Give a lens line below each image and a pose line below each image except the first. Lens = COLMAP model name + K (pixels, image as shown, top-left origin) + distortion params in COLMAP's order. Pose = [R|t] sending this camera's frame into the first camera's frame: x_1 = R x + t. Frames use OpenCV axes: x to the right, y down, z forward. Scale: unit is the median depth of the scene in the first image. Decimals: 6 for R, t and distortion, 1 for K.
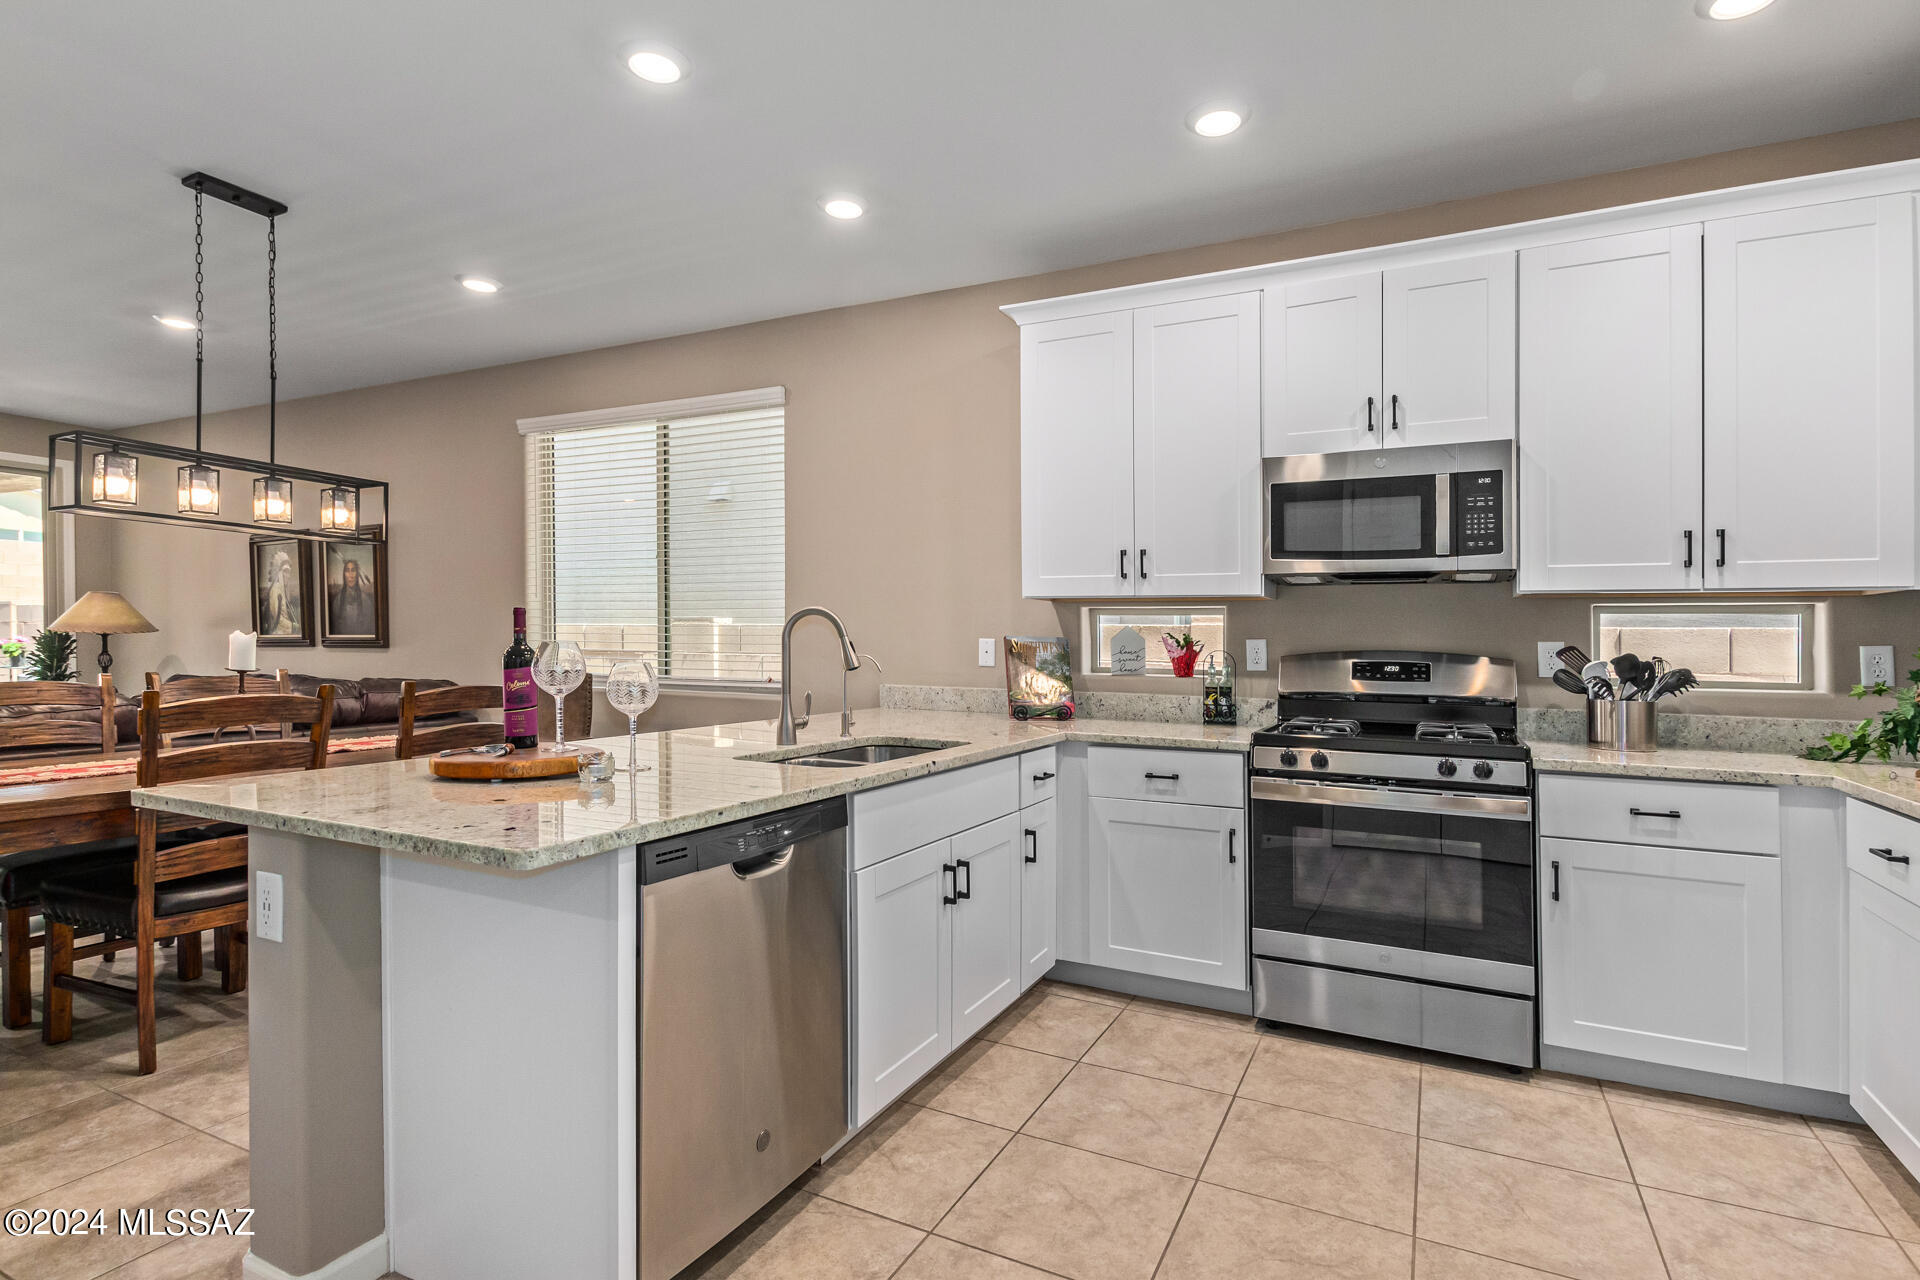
lens RADIAL K [[950.4, 0, 961.6], [0, 950.4, 638.8], [0, 0, 1]] dist [0.030979, 0.000206]
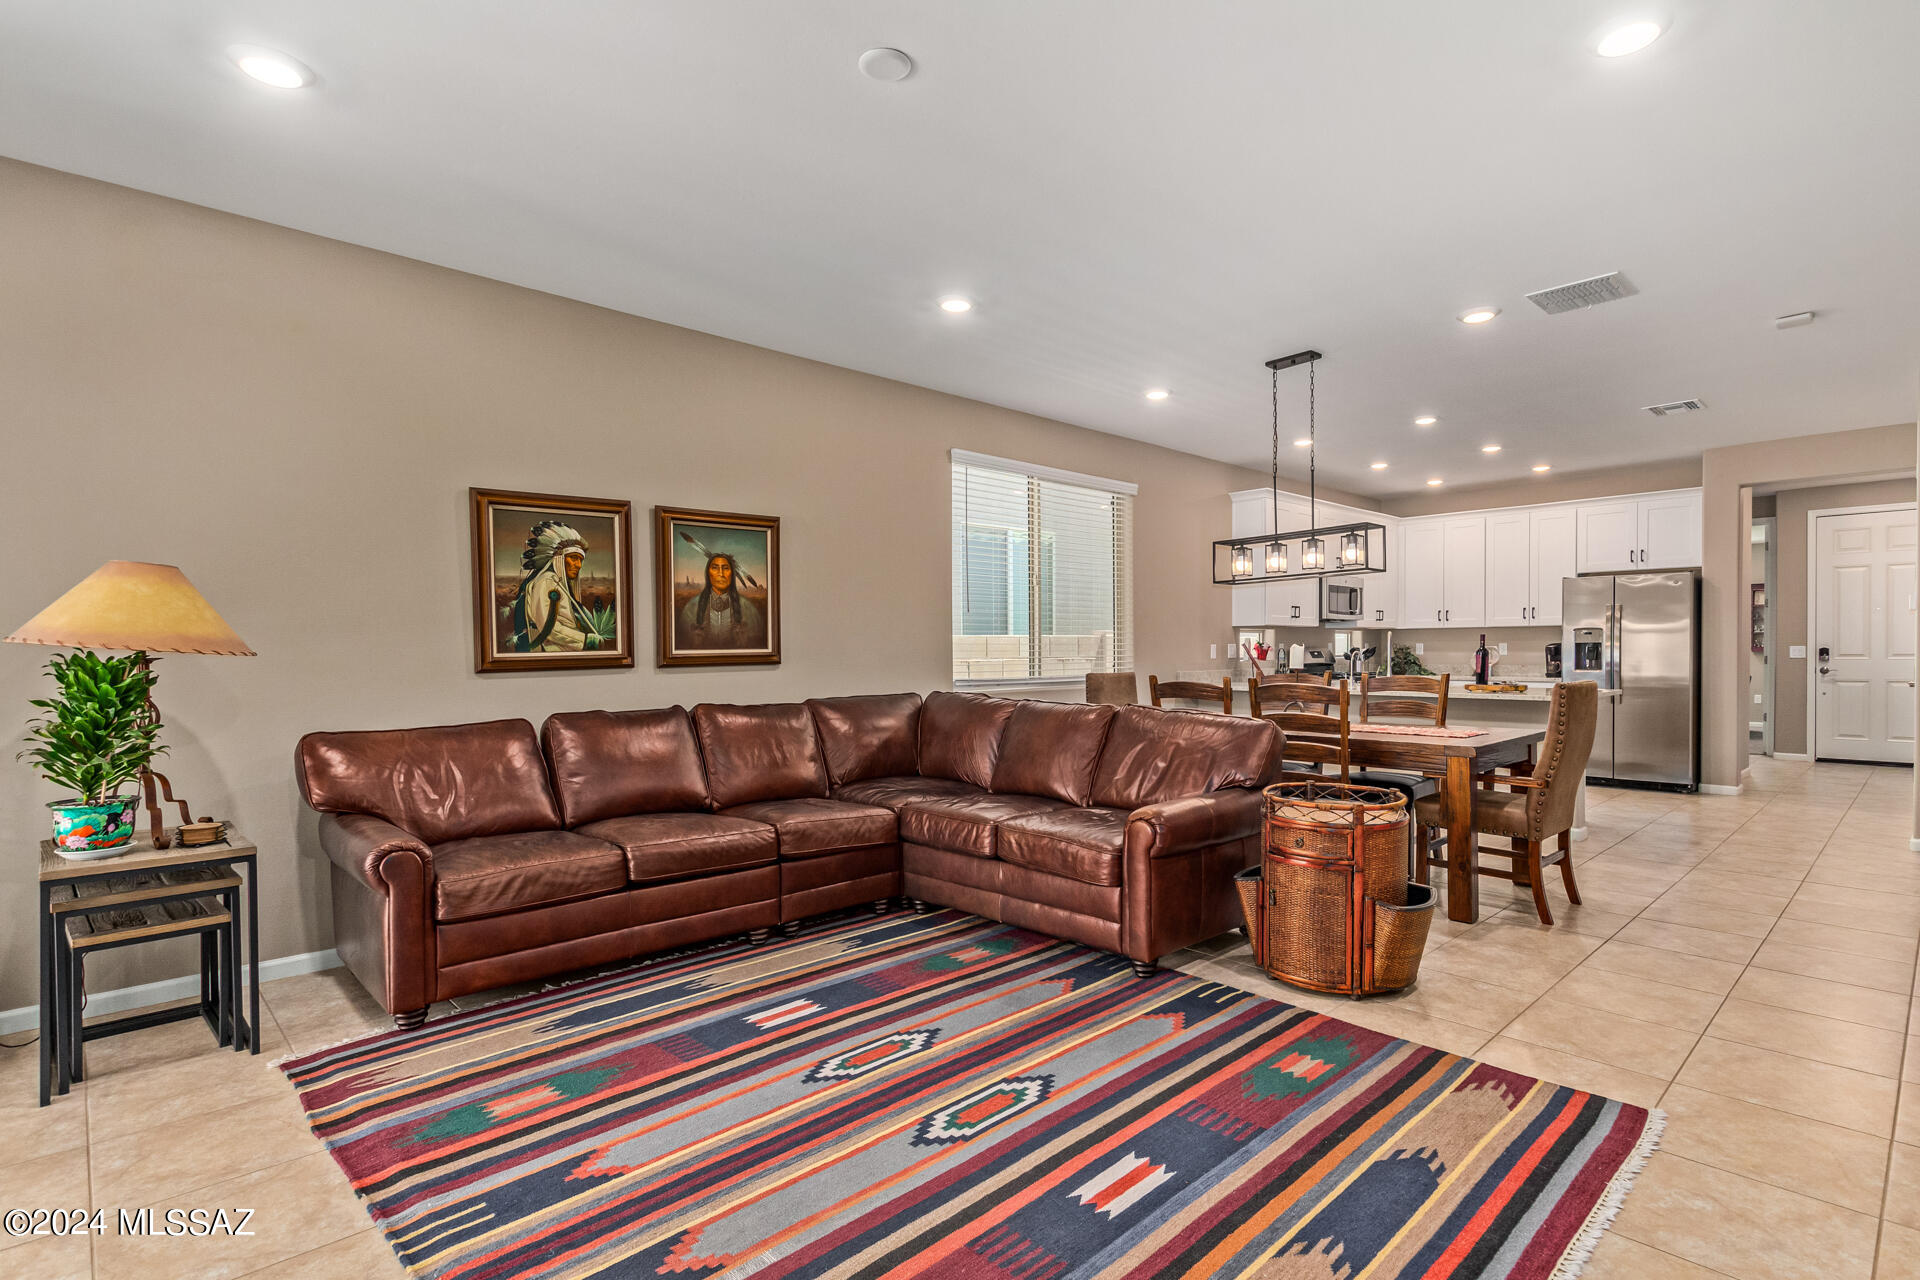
lens RADIAL K [[946.6, 0, 1002.1], [0, 946.6, 647.9], [0, 0, 1]] dist [0.001698, -0.000665]
pose [[0.324138, -0.013669, 0.945911, -2.311872], [0.008805, 0.999896, 0.011432, -0.022914], [-0.945969, 0.004623, 0.324225, 0.951833]]
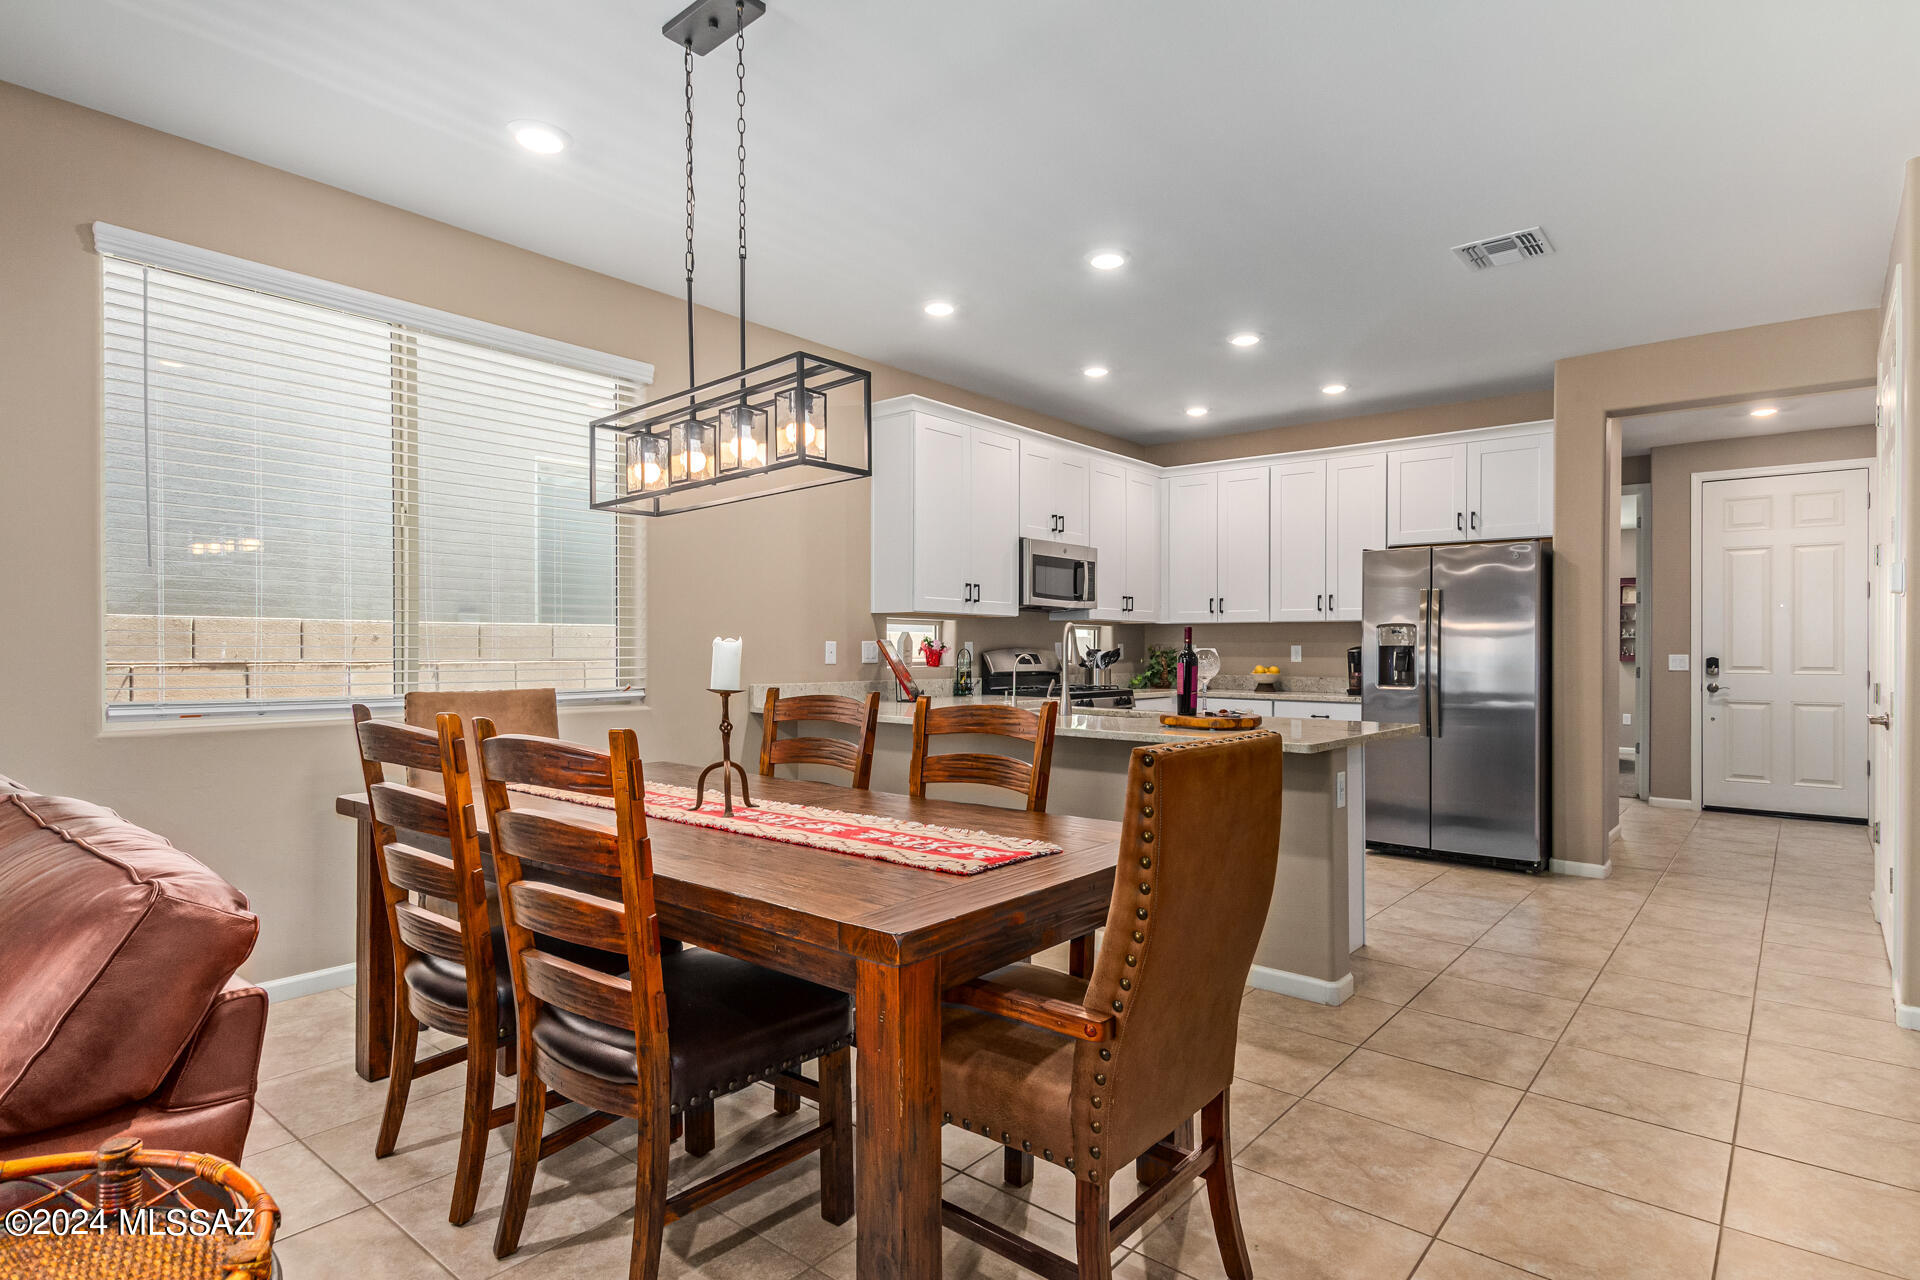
lens RADIAL K [[998.4, 0, 988.4], [0, 998.4, 623.3], [0, 0, 1]] dist [0.012964, -0.000606]
pose [[0.219490, 0.013791, 0.975517, -1.409363], [-0.005119, 0.999903, -0.012984, -0.008491], [-0.975601, -0.002144, 0.219539, 0.639753]]
